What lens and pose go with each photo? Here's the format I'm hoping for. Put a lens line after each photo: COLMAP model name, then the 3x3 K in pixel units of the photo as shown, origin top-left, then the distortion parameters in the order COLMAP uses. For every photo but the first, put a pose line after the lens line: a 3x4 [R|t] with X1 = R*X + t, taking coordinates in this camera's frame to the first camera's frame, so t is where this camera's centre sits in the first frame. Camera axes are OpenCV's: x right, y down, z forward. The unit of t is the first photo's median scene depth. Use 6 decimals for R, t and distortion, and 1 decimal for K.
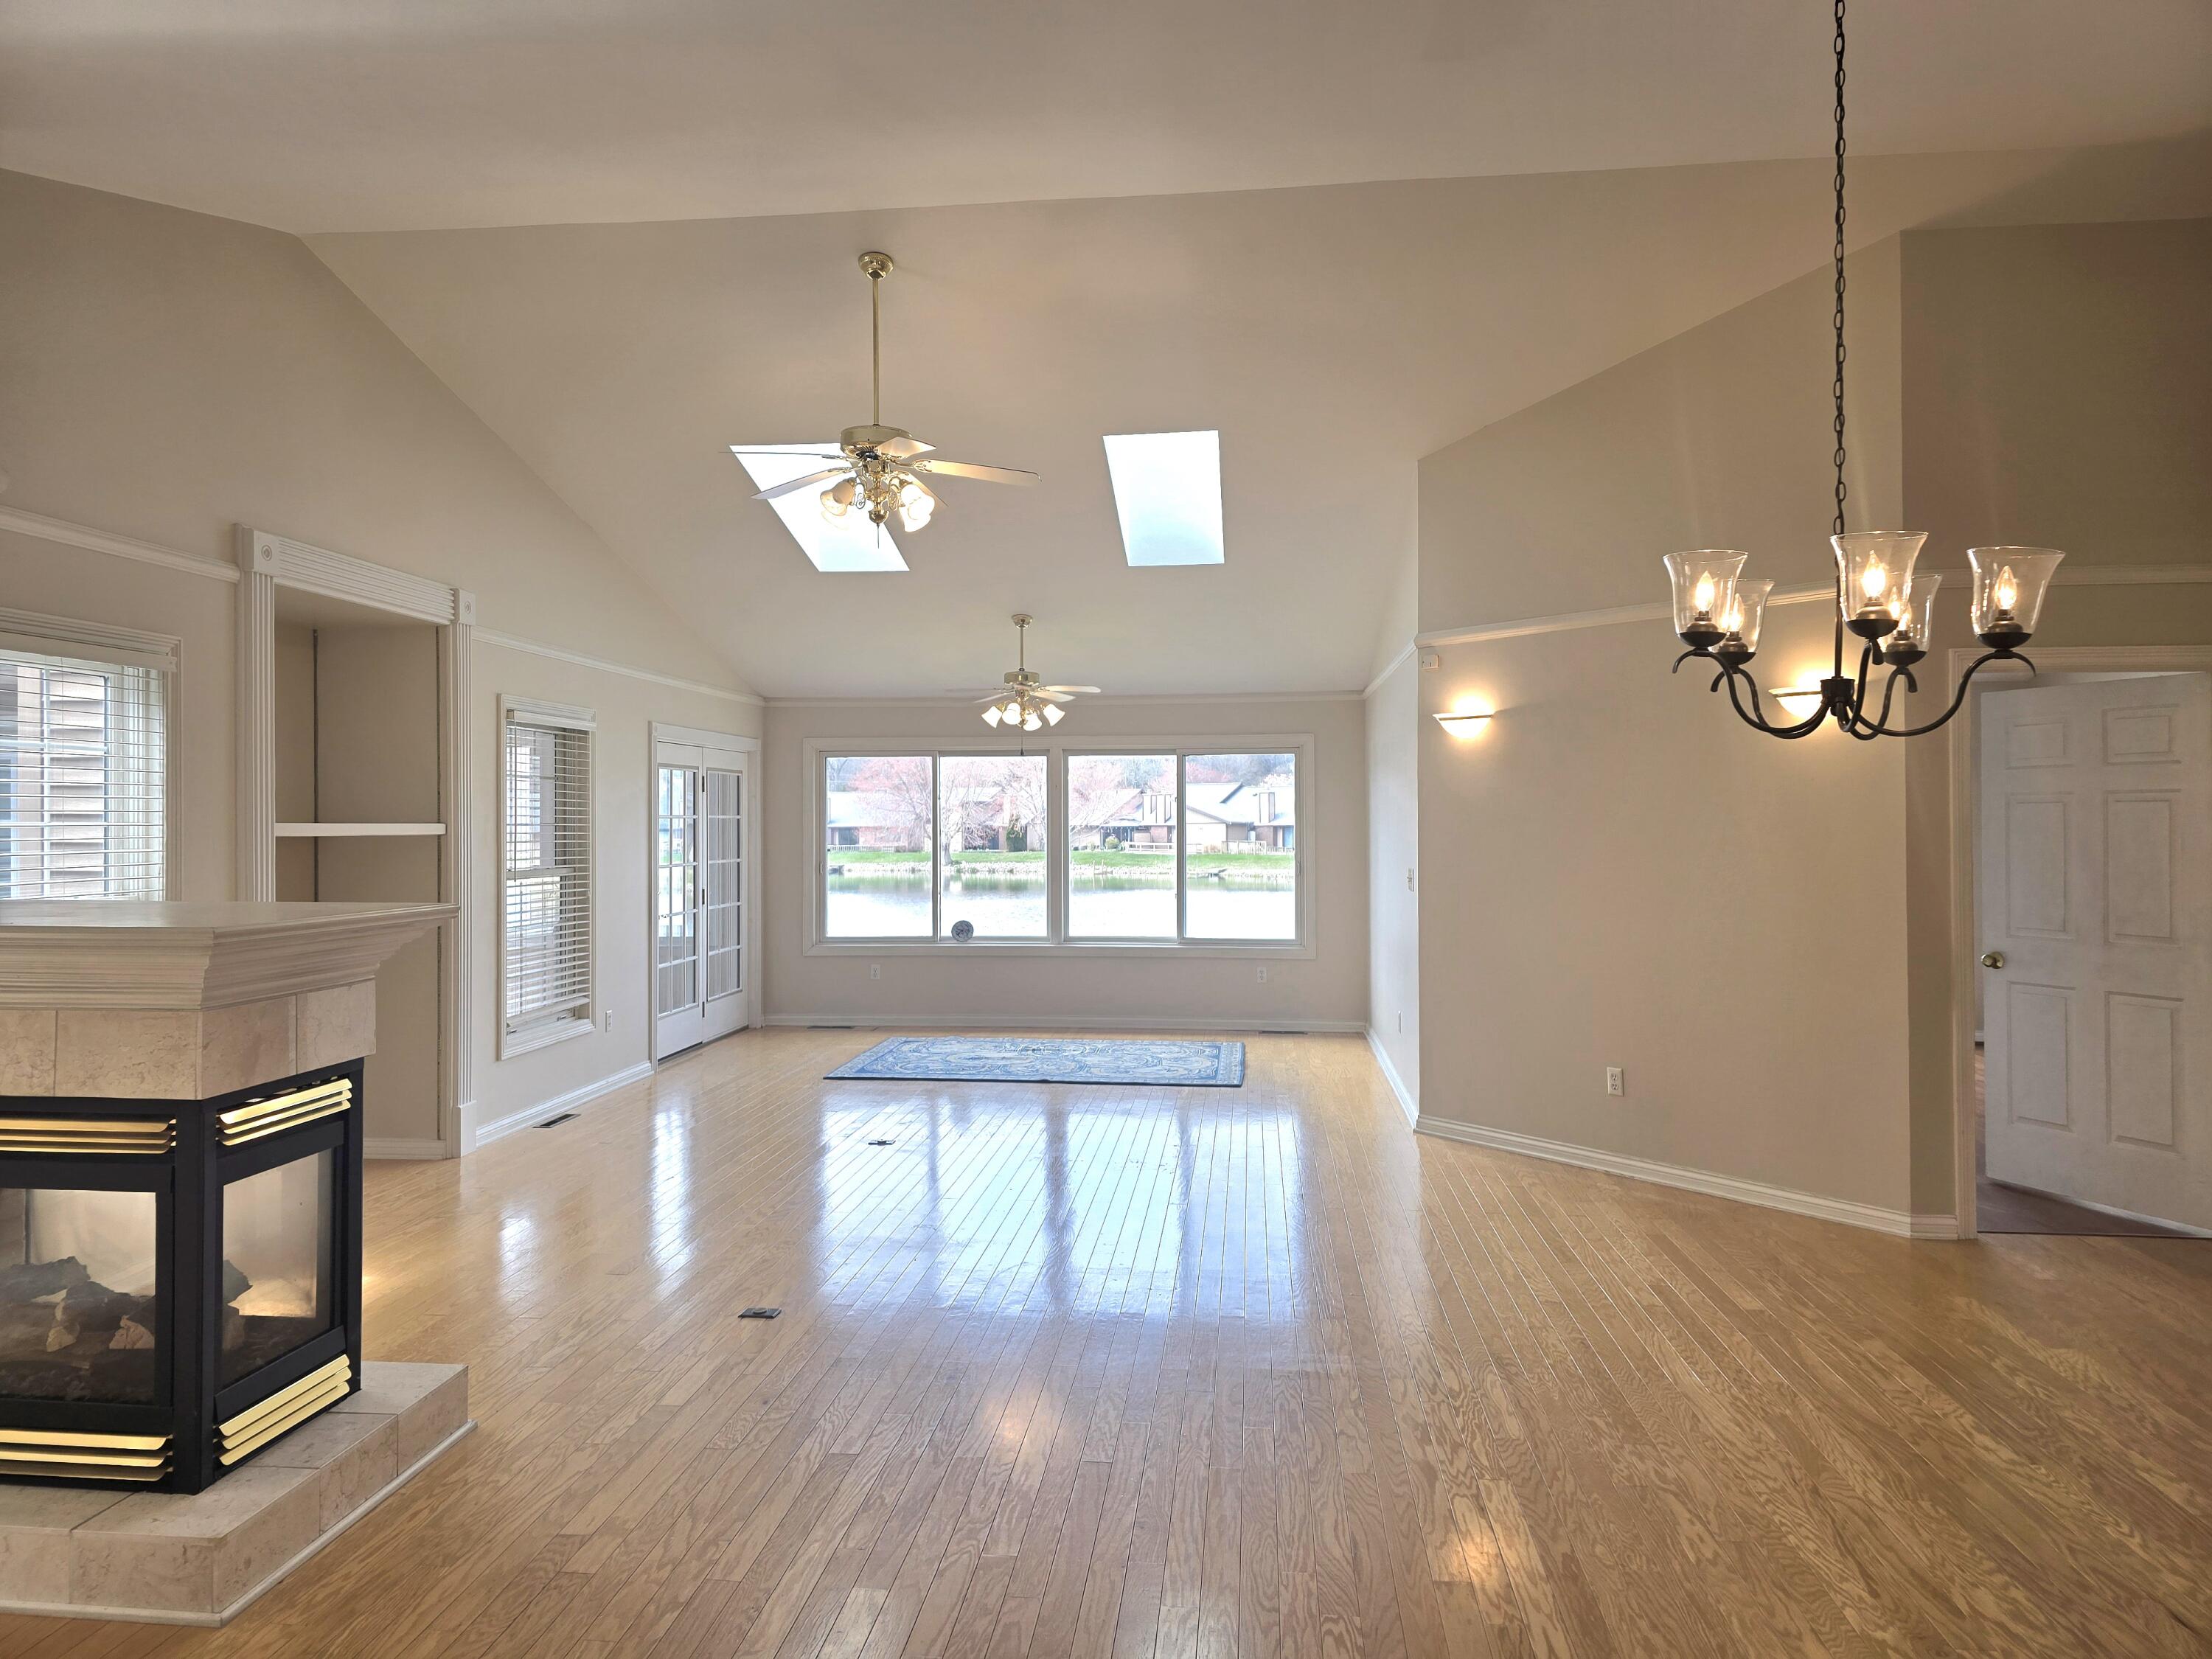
lens RADIAL K [[1535.2, 0, 1108.3], [0, 1535.2, 820.2], [0, 0, 1]] dist [0.072700, -0.067877]
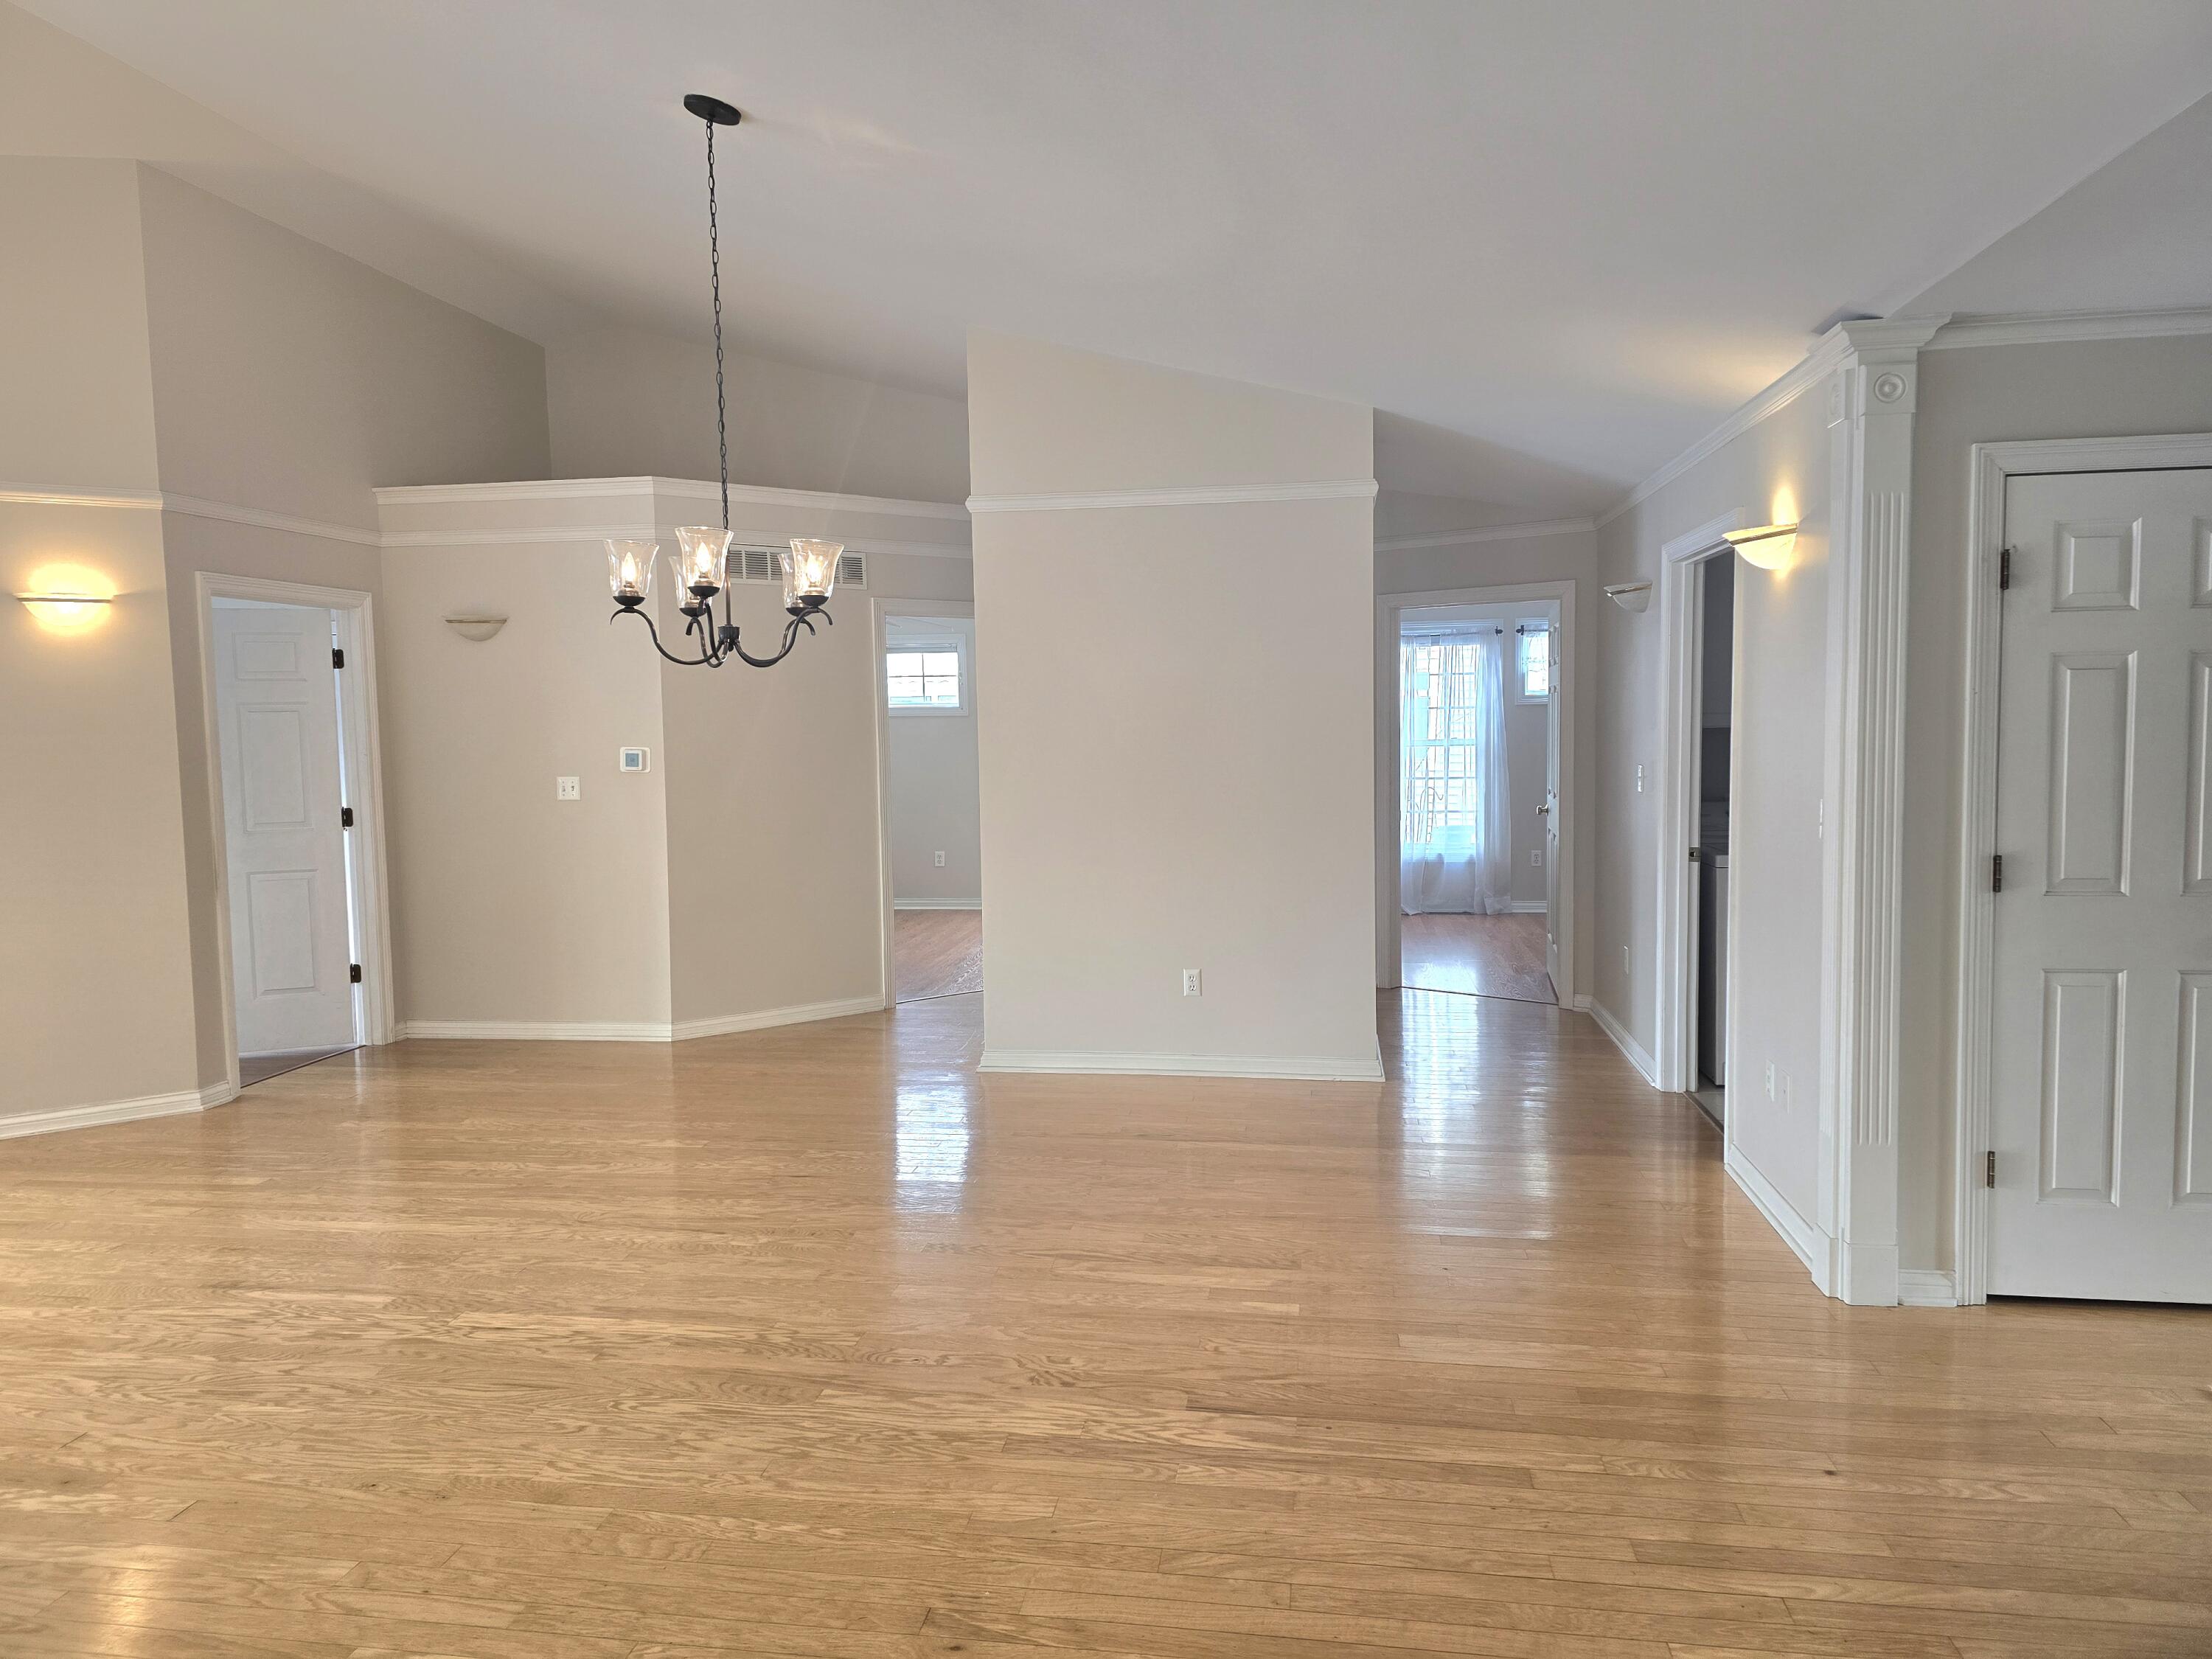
lens RADIAL K [[1535.2, 0, 1108.3], [0, 1535.2, 820.2], [0, 0, 1]] dist [0.072700, -0.067877]
pose [[0.012731, -0.068720, 0.997555, -0.788637], [0.015599, 0.997528, 0.068519, -0.003892], [-0.999797, 0.014689, 0.013771, 0.475679]]
